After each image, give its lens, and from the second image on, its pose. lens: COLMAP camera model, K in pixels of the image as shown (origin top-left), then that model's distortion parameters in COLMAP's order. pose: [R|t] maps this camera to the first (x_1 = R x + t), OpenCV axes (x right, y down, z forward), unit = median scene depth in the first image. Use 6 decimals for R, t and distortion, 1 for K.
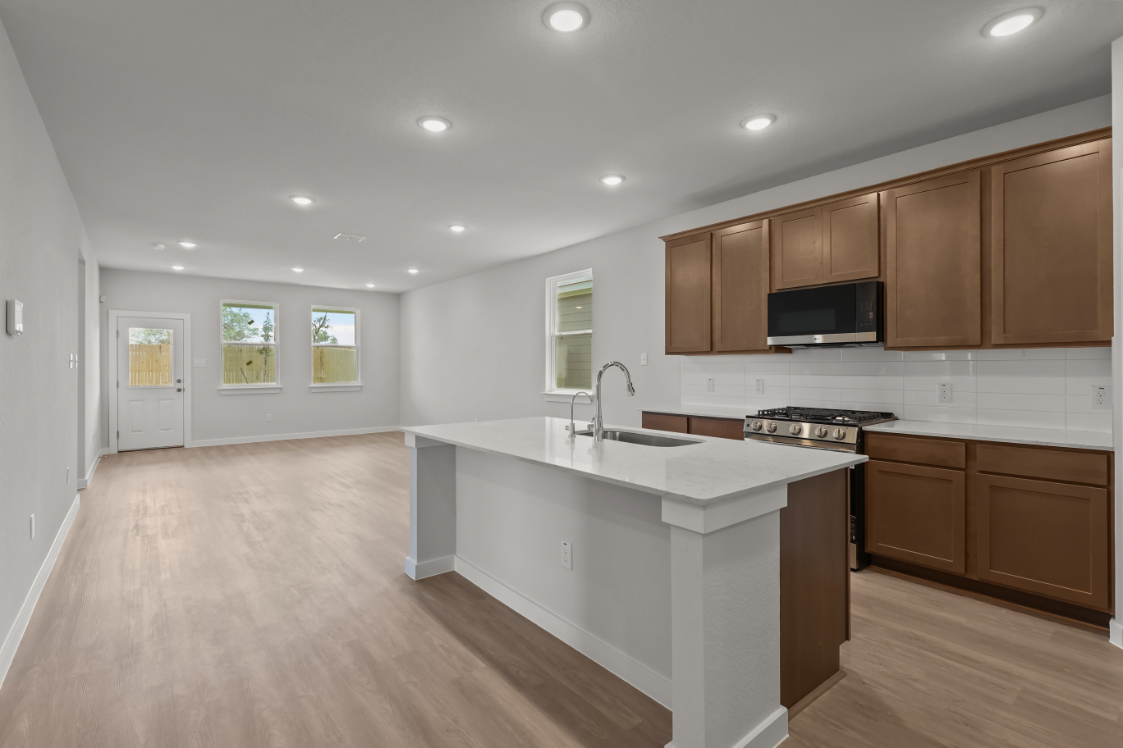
lens RADIAL K [[522.3, 0, 554.3], [0, 522.3, 365.3], [0, 0, 1]] dist [-0.001638, 0.000476]
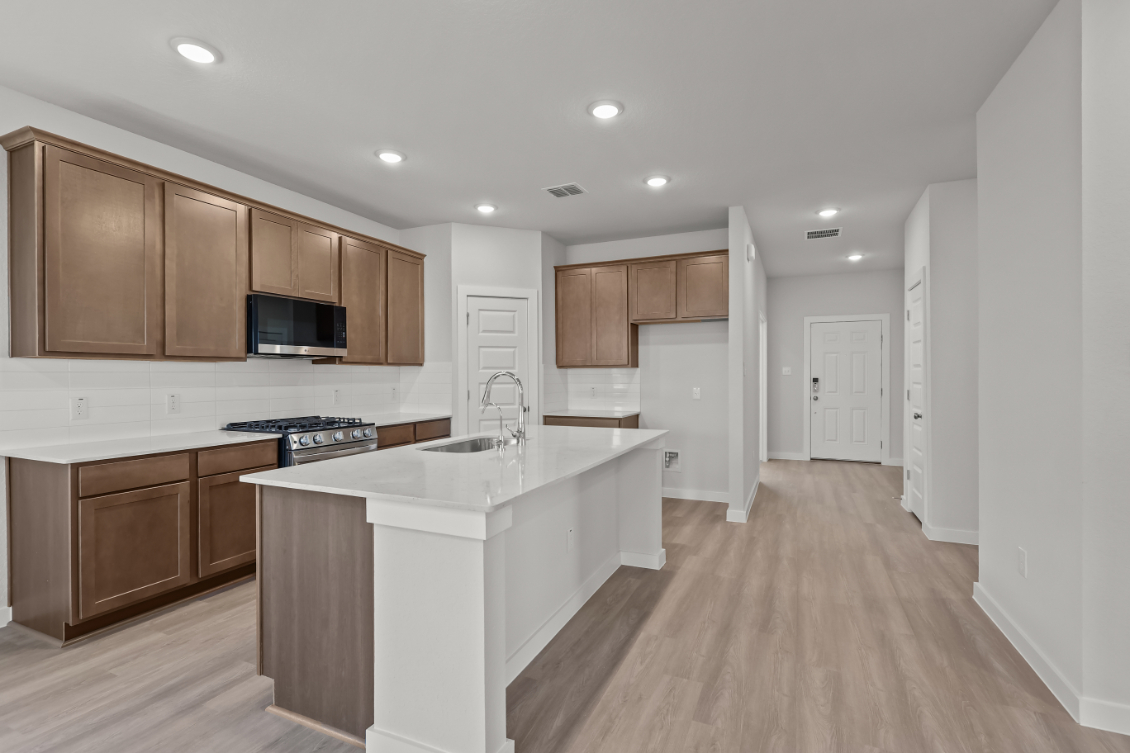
lens RADIAL K [[526.1, 0, 565.0], [0, 526.1, 376.5], [0, 0, 1]] dist [0.000356, 0.000377]
pose [[-0.463513, 0.003184, 0.886084, -0.814709], [0.002550, 0.999994, -0.002260, 0.005811], [-0.886086, 0.001212, -0.463519, 1.263651]]
